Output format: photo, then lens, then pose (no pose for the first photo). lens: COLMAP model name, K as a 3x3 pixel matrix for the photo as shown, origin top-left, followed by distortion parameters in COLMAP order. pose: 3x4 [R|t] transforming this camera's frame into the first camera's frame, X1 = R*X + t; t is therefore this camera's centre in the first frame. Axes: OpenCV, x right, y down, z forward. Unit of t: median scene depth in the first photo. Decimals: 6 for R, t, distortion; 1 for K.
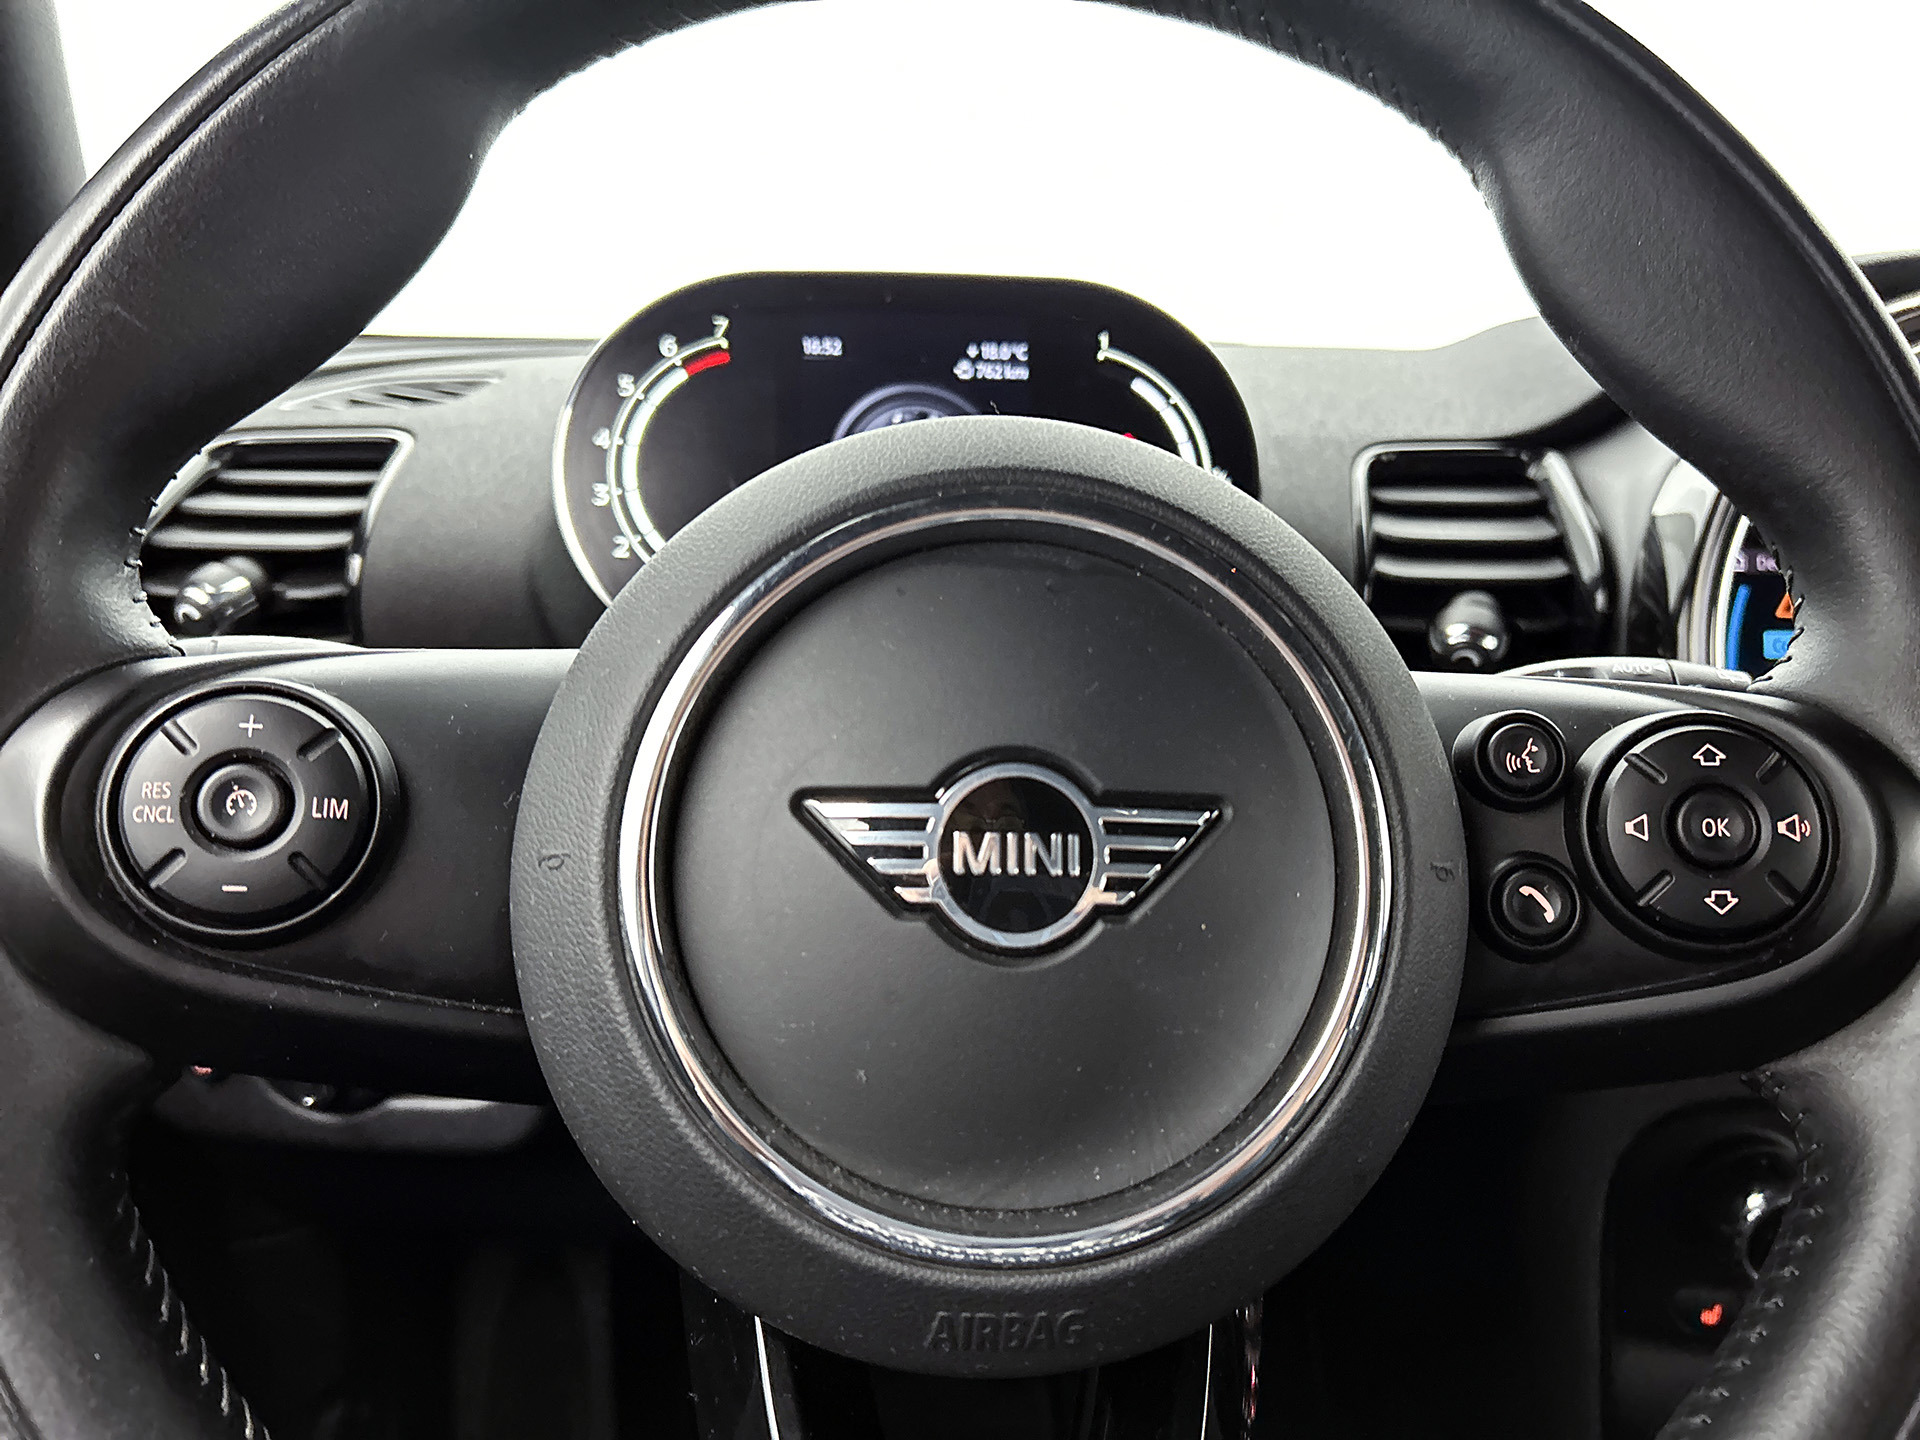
lens RADIAL K [[1567.8, 0, 960.0], [0, 1567.8, 720.0], [0, 0, 1]] dist [0.009019, 0.003274]
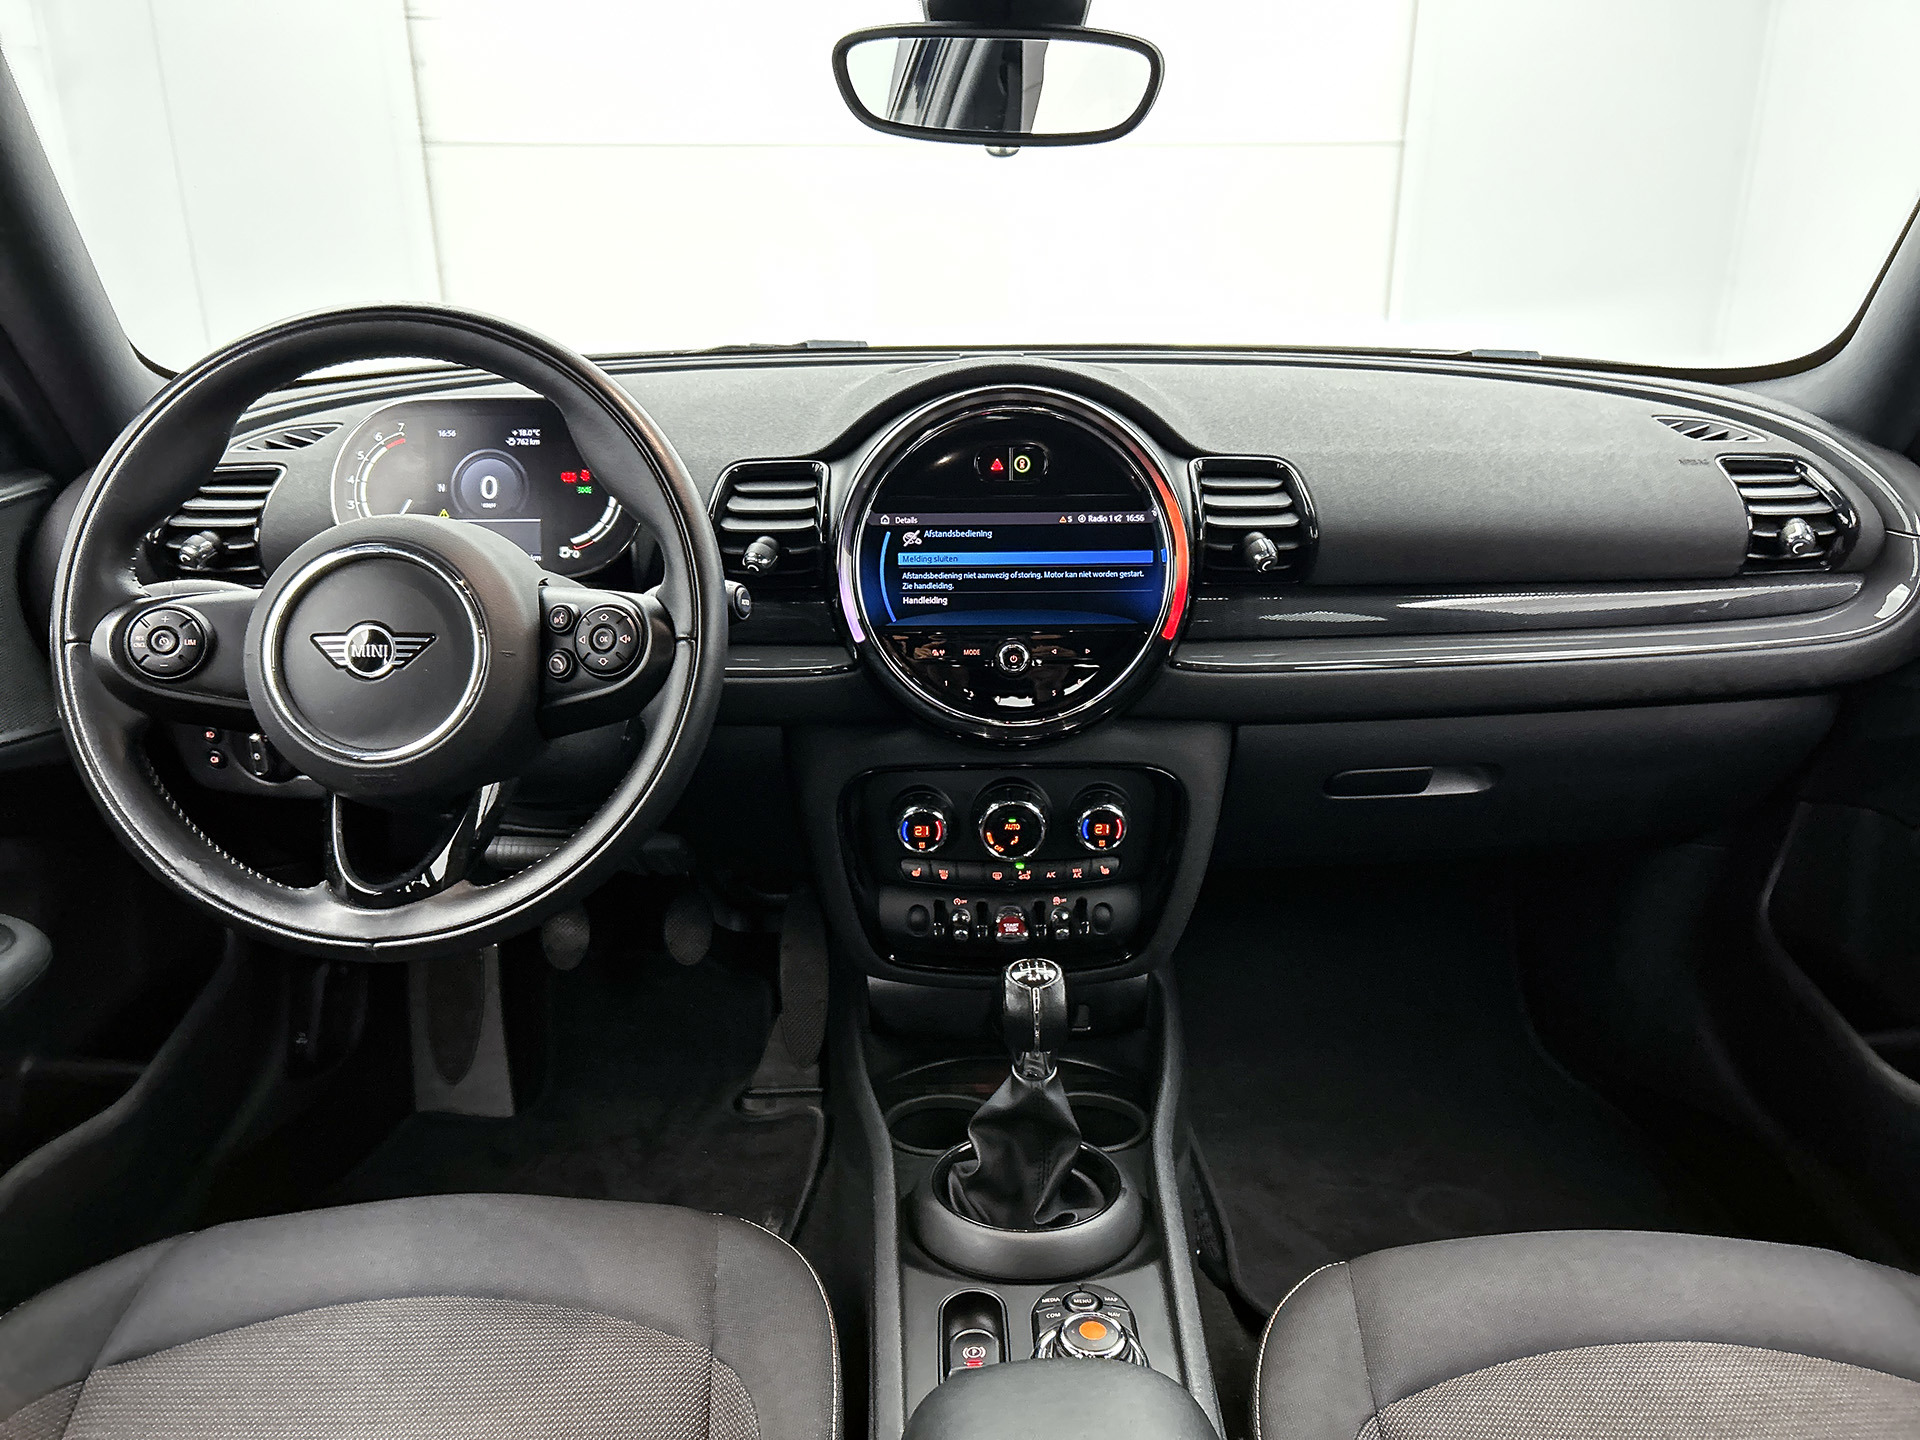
lens RADIAL K [[1567.8, 0, 960.0], [0, 1567.8, 720.0], [0, 0, 1]] dist [0.009019, 0.003274]
pose [[0.997279, -0.017897, -0.071508, 1.462522], [0.025264, 0.994310, 0.103491, -0.084789], [0.069249, -0.105016, 0.992057, -2.225797]]
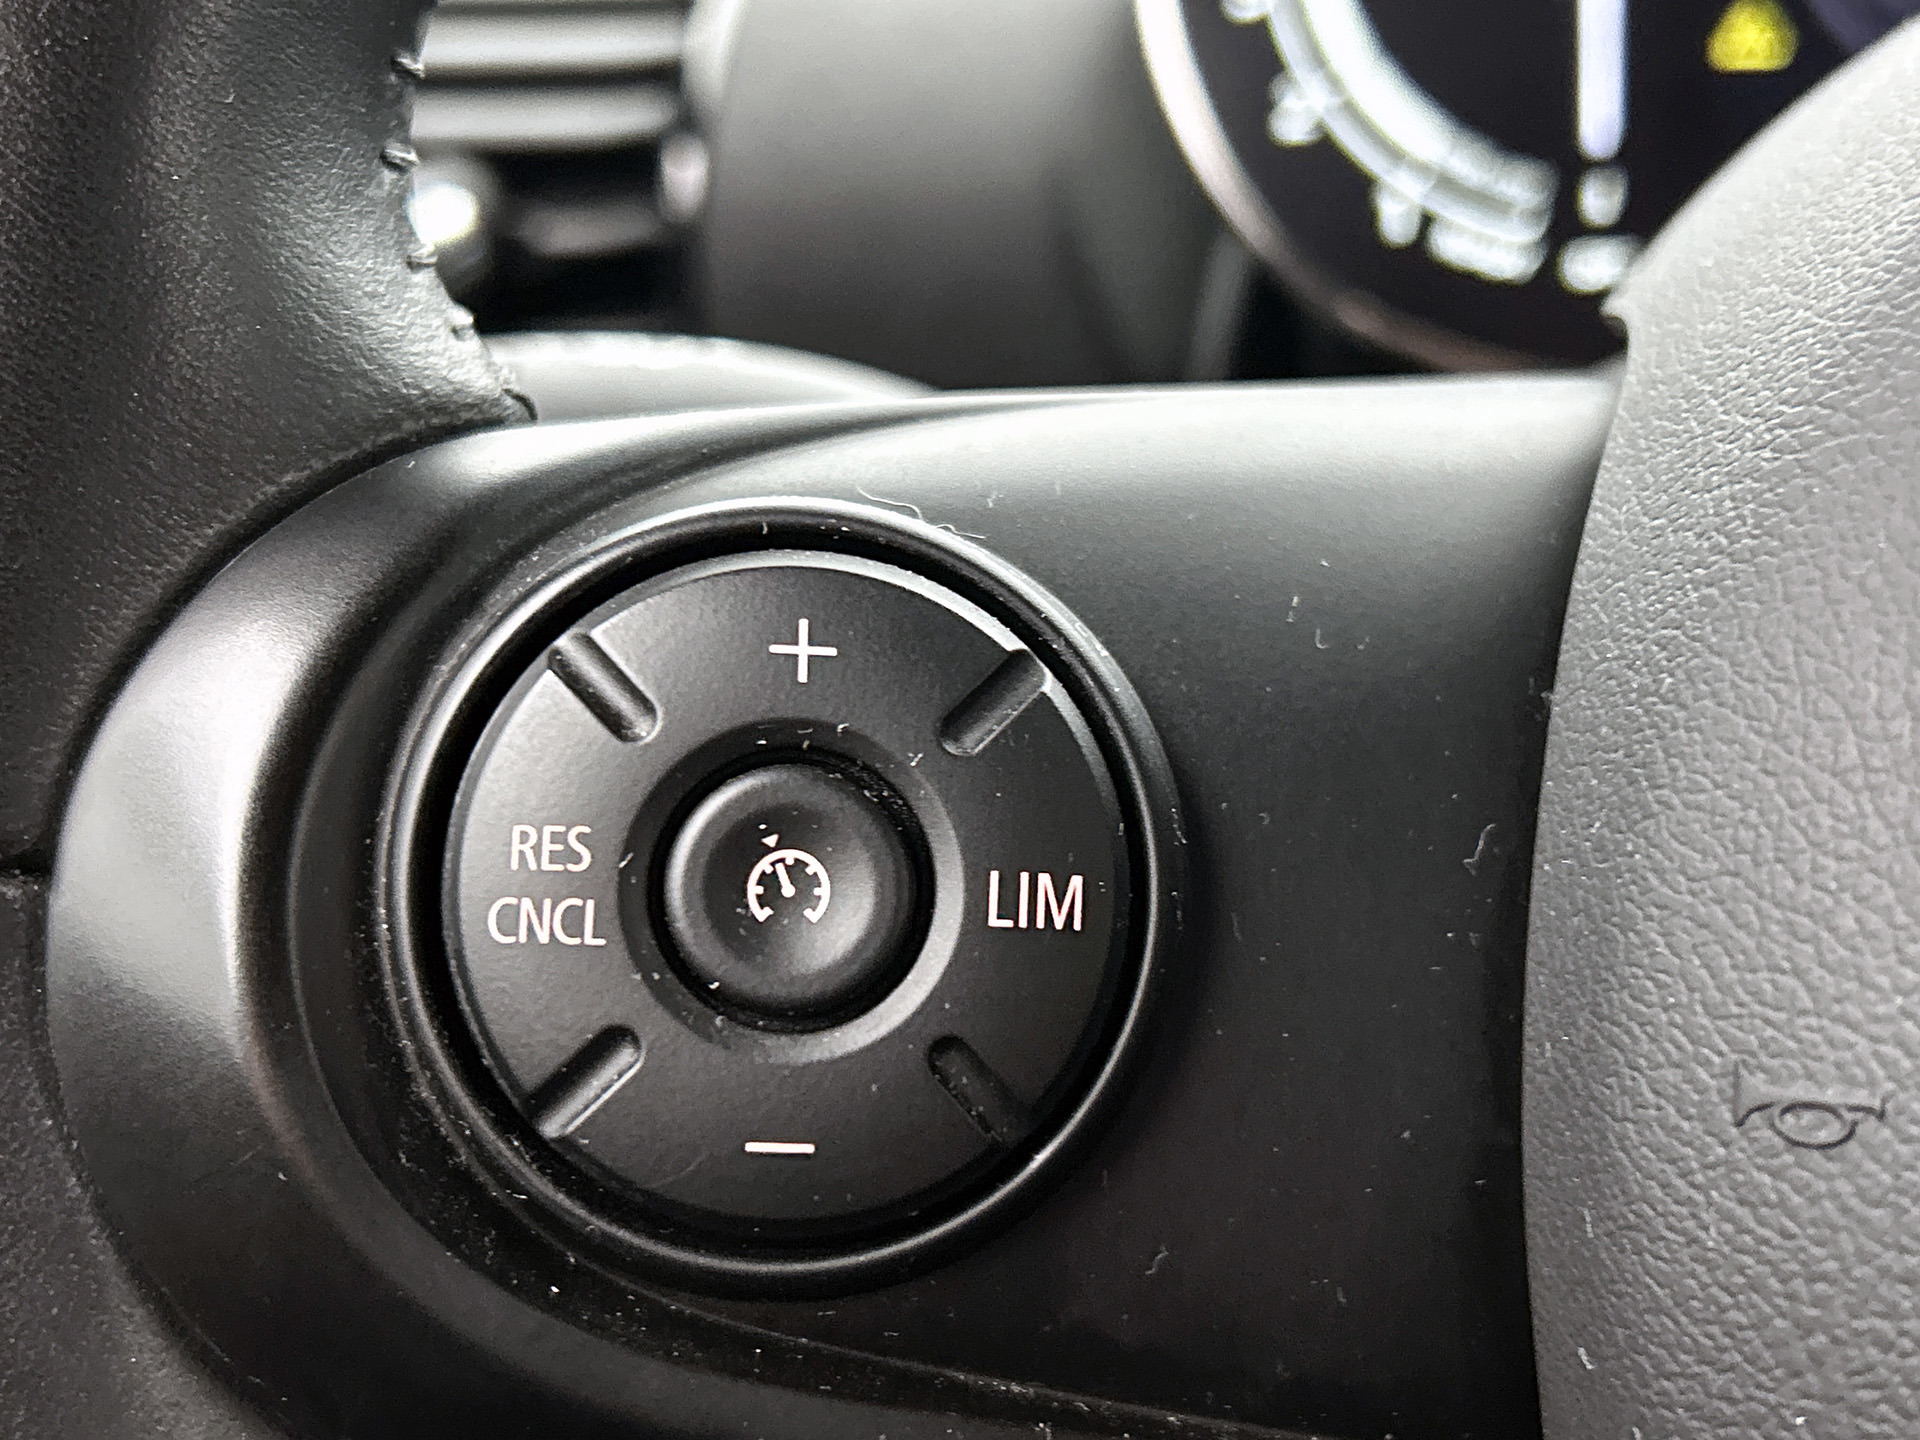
lens RADIAL K [[2632.8, 0, 960.0], [0, 2632.8, 720.0], [0, 0, 1]] dist [0.158503, 0.022178]
pose [[0.981162, 0.015548, -0.192560, -0.294885], [0.005213, 0.994263, 0.106840, -0.038656], [0.193116, -0.105831, 0.975452, 0.437776]]
